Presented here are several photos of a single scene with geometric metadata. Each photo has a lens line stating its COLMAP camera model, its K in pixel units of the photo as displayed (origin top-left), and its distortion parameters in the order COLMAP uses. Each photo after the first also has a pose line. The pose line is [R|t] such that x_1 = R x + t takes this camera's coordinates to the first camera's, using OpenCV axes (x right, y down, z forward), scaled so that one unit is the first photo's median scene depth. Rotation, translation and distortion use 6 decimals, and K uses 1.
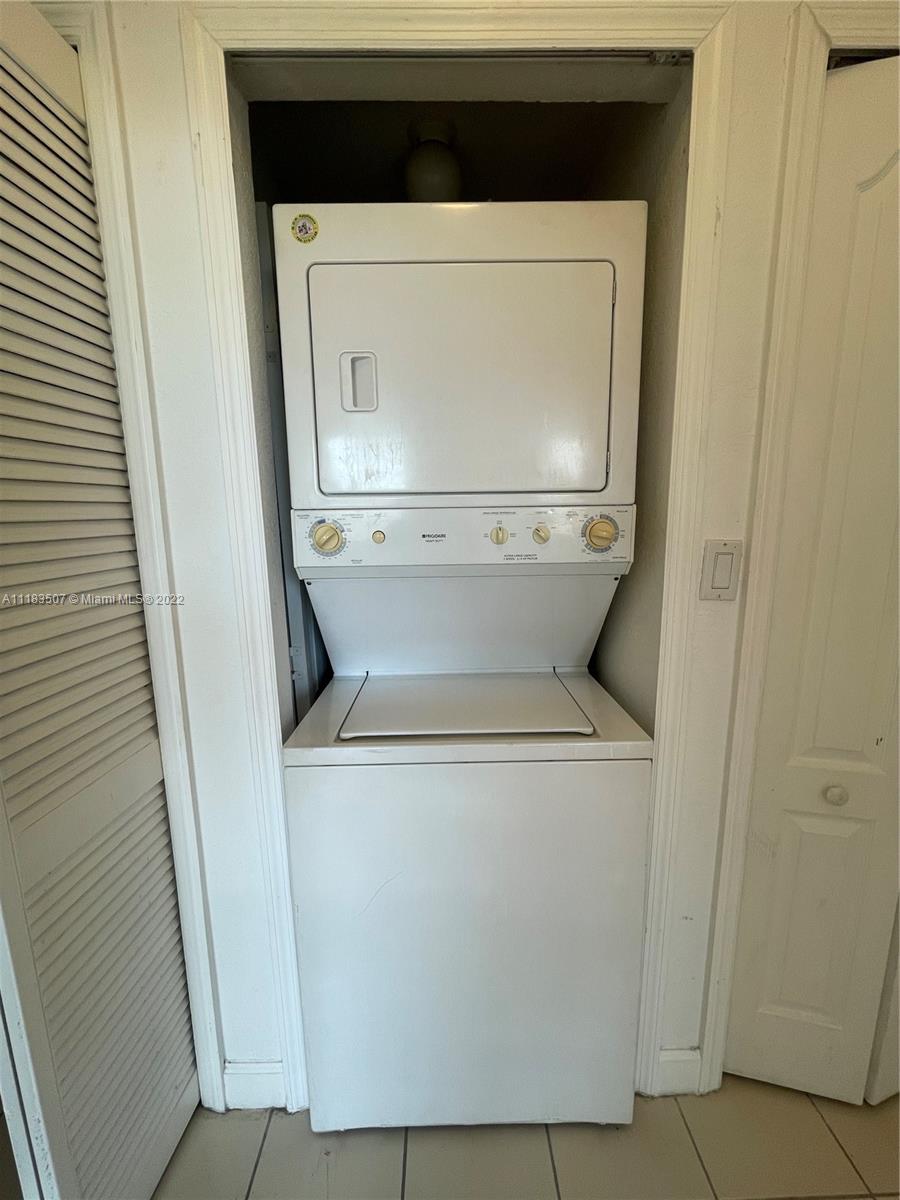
lens RADIAL K [[484.5, 0, 449.2], [0, 484.5, 608.2], [0, 0, 1]] dist [-0.002601, 0.000532]
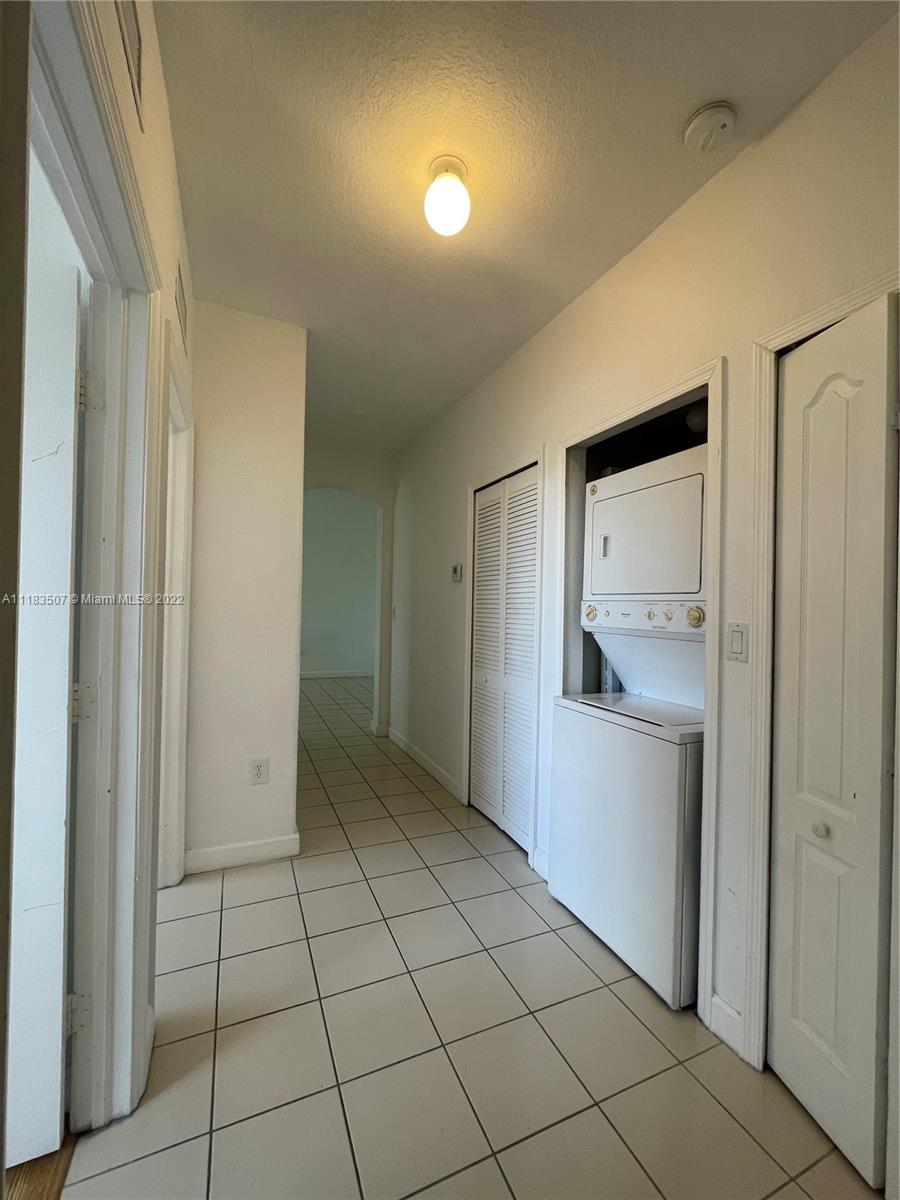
lens RADIAL K [[484.5, 0, 449.2], [0, 484.5, 608.2], [0, 0, 1]] dist [-0.002601, 0.000532]
pose [[0.381960, 0.025597, -0.923824, 1.574836], [-0.183852, 0.981741, -0.048813, 0.061793], [0.905707, 0.188492, 0.379692, -0.455419]]
